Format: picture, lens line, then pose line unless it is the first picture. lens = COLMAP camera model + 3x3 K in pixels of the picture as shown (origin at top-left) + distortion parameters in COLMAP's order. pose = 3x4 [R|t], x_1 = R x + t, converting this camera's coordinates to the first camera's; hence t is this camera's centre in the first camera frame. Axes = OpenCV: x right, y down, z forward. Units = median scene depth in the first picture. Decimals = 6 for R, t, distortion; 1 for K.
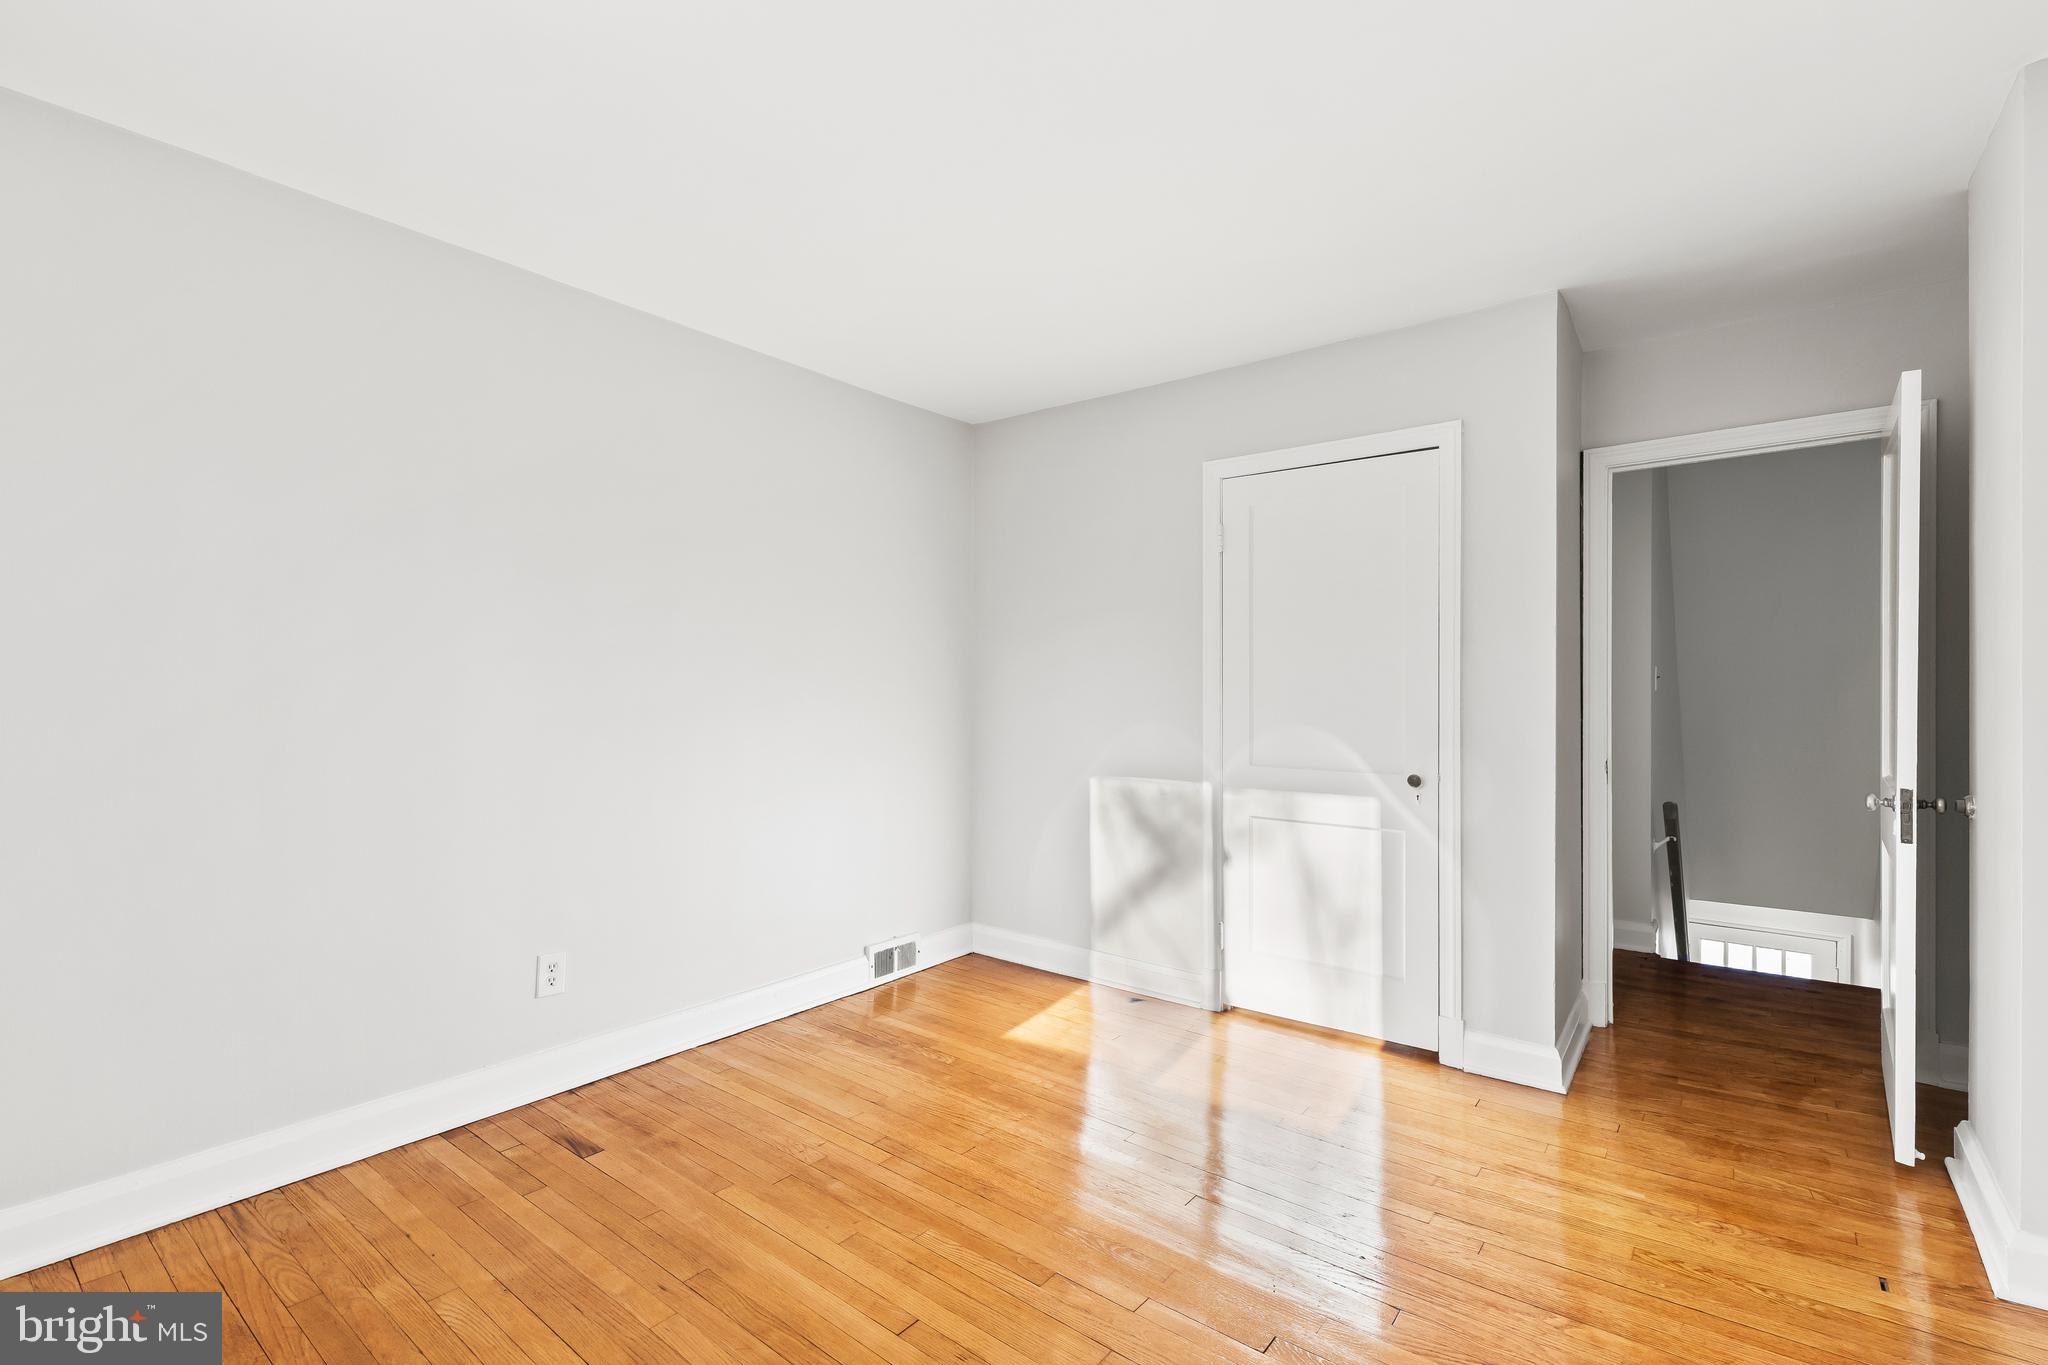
lens RADIAL K [[931.0, 0, 1033.7], [0, 931.0, 683.1], [0, 0, 1]] dist [0.003408, 0.000450]
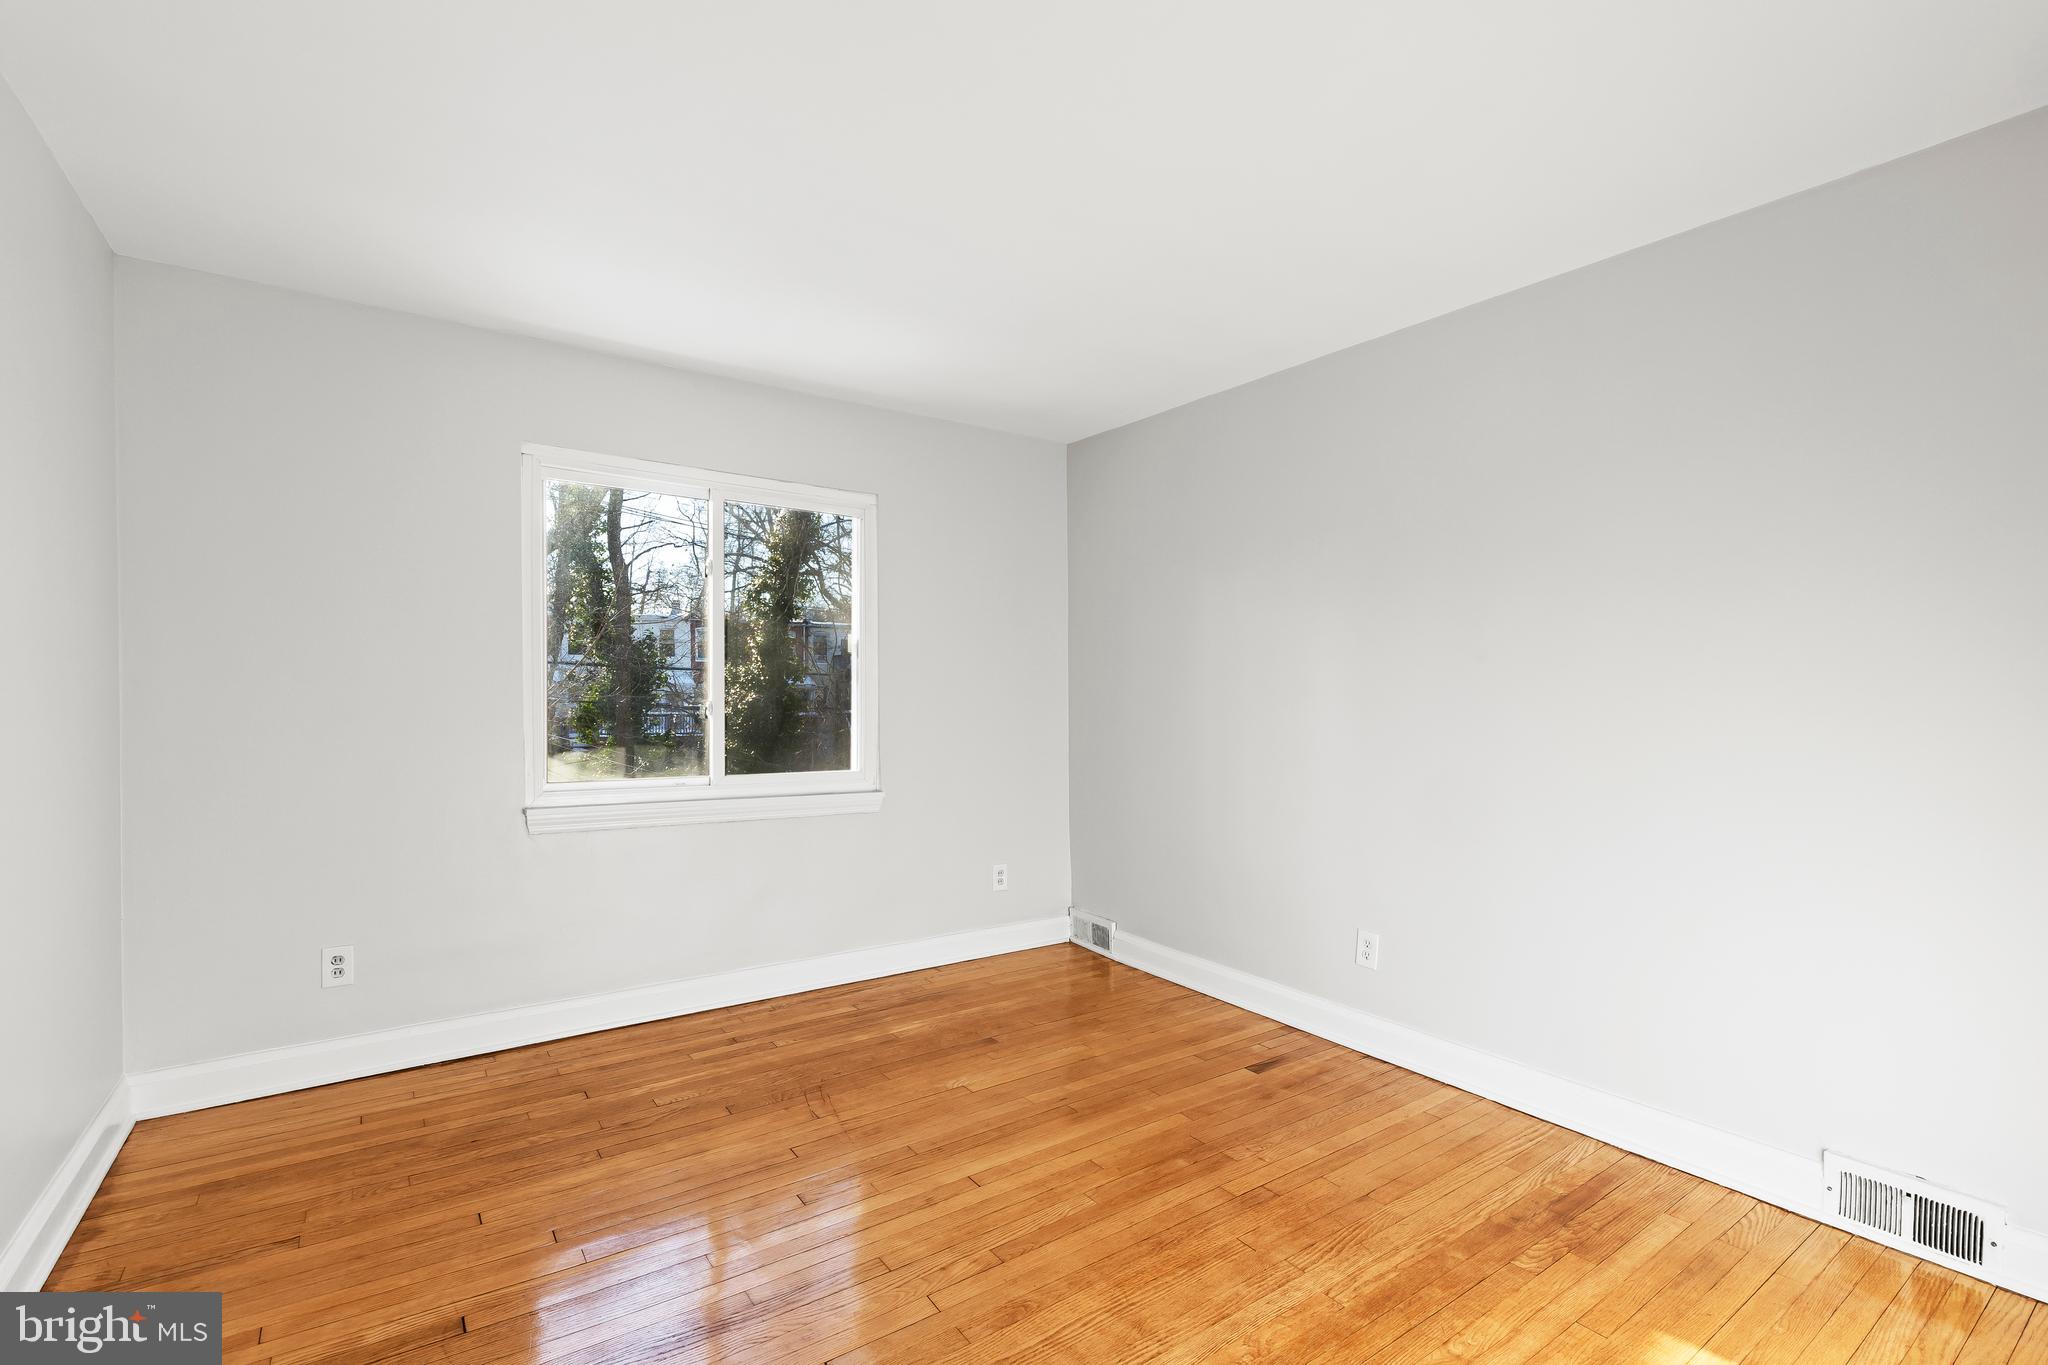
lens RADIAL K [[931.0, 0, 1033.7], [0, 931.0, 683.1], [0, 0, 1]] dist [0.003408, 0.000450]
pose [[-0.276053, -0.007701, -0.961112, 0.812464], [-0.005316, 0.999965, -0.006485, -0.011419], [0.961128, 0.003319, -0.276084, 1.040145]]
